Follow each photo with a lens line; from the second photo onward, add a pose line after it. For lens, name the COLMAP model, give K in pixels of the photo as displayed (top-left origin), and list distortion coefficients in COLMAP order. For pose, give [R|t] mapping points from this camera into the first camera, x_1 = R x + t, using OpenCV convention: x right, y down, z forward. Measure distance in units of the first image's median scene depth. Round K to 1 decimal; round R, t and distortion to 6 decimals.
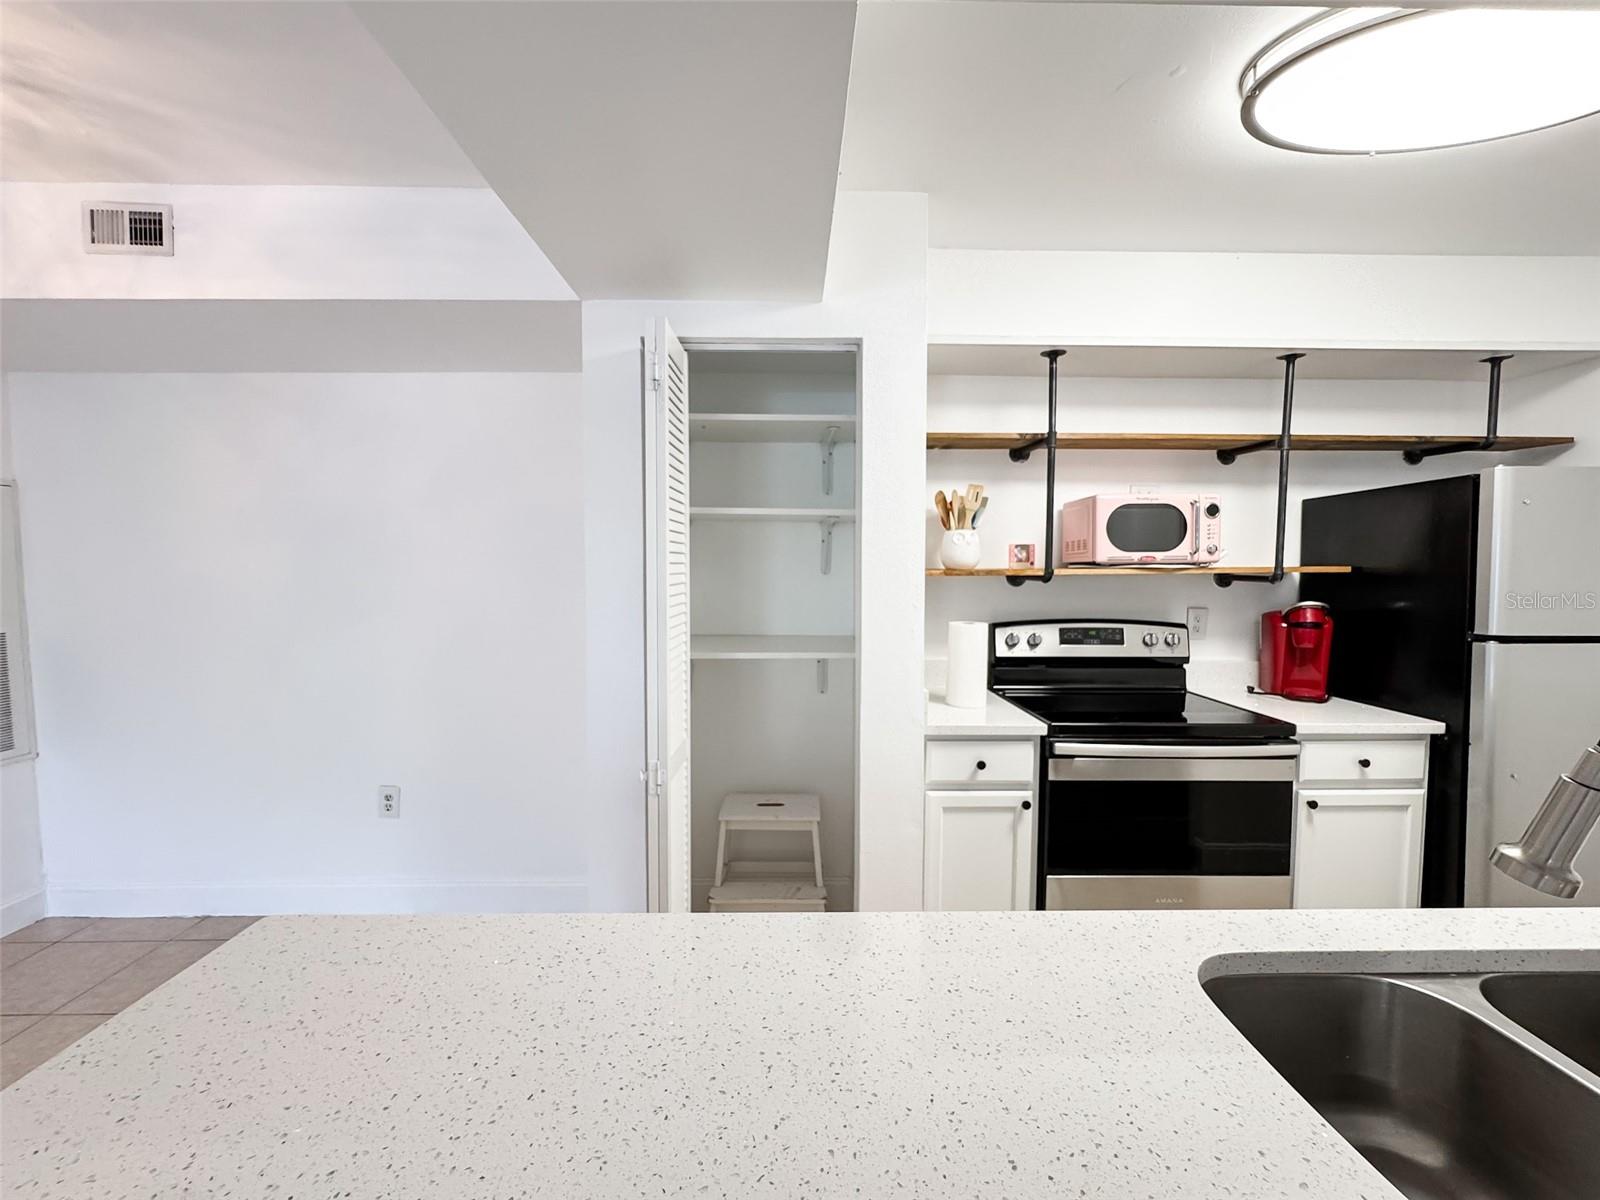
lens RADIAL K [[653.0, 0, 800.0], [0, 653.0, 600.0], [0, 0, 1]] dist [-0.000774, -0.000240]
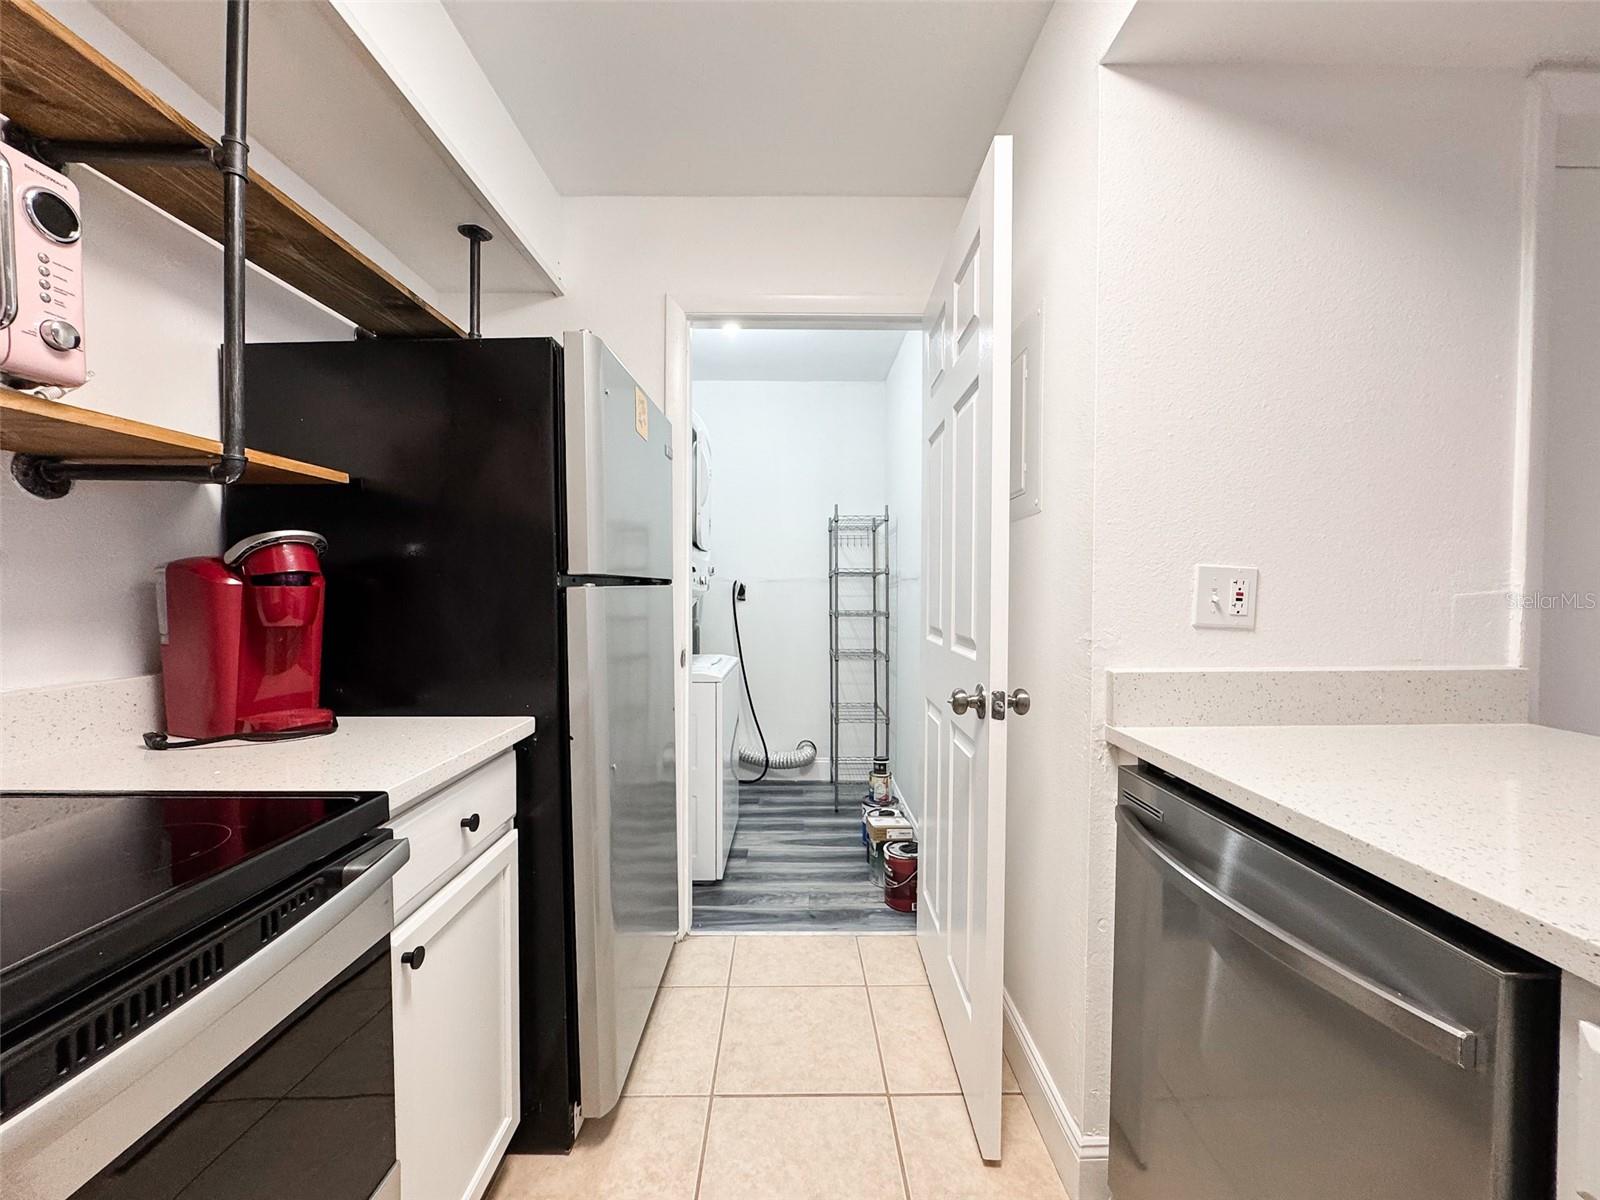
lens RADIAL K [[653.0, 0, 800.0], [0, 653.0, 600.0], [0, 0, 1]] dist [-0.000774, -0.000240]
pose [[0.020060, -0.012329, 0.999723, 0.303841], [0.048467, 0.998760, 0.011345, 0.067824], [-0.998623, 0.048225, 0.020633, 0.618113]]
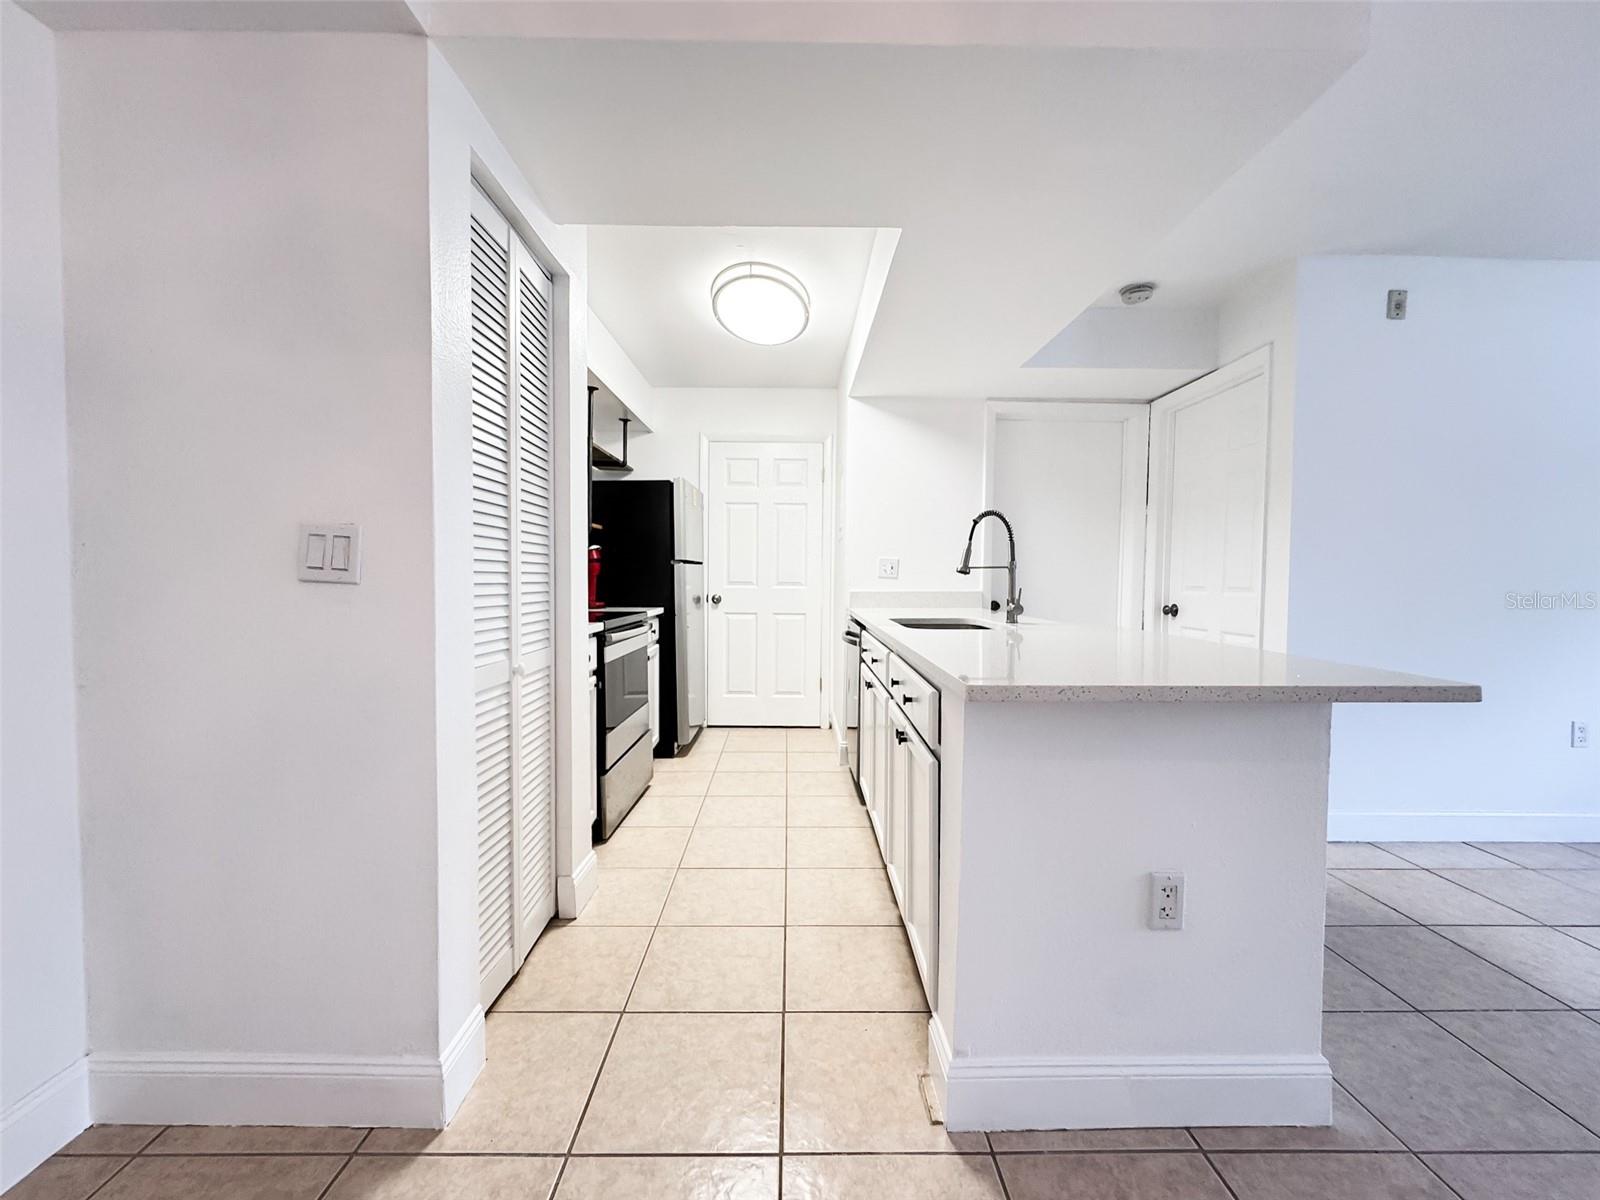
lens RADIAL K [[653.0, 0, 800.0], [0, 653.0, 600.0], [0, 0, 1]] dist [-0.000774, -0.000240]
pose [[0.010026, -0.037427, 0.999249, -0.801004], [0.043831, 0.998355, 0.036953, 0.097896], [-0.998989, 0.043428, 0.011650, 0.493135]]
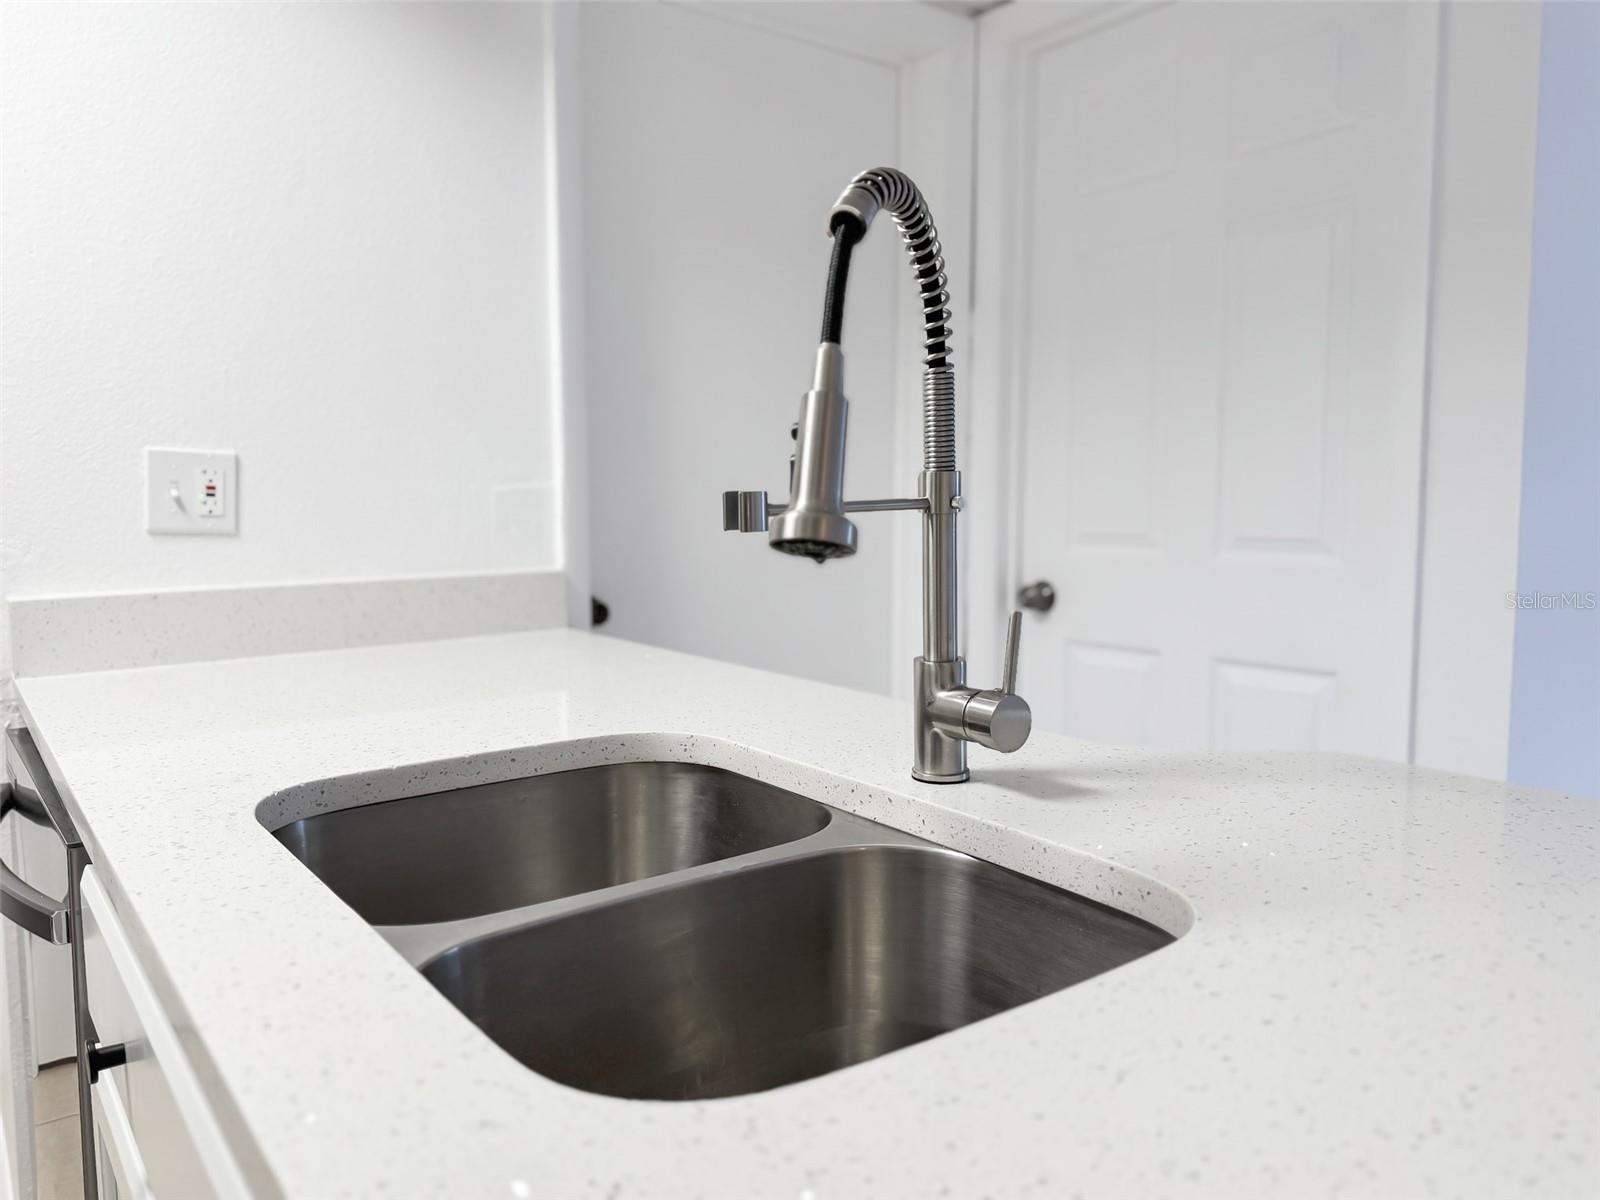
lens RADIAL K [[1215.2, 0, 800.0], [0, 1215.2, 600.0], [0, 0, 1]] dist [-0.005366, -0.004031]
pose [[-0.582366, -0.073252, 0.809620, 0.032844], [0.044253, 0.991598, 0.121549, 0.079968], [-0.811721, 0.106614, -0.574231, 0.417202]]
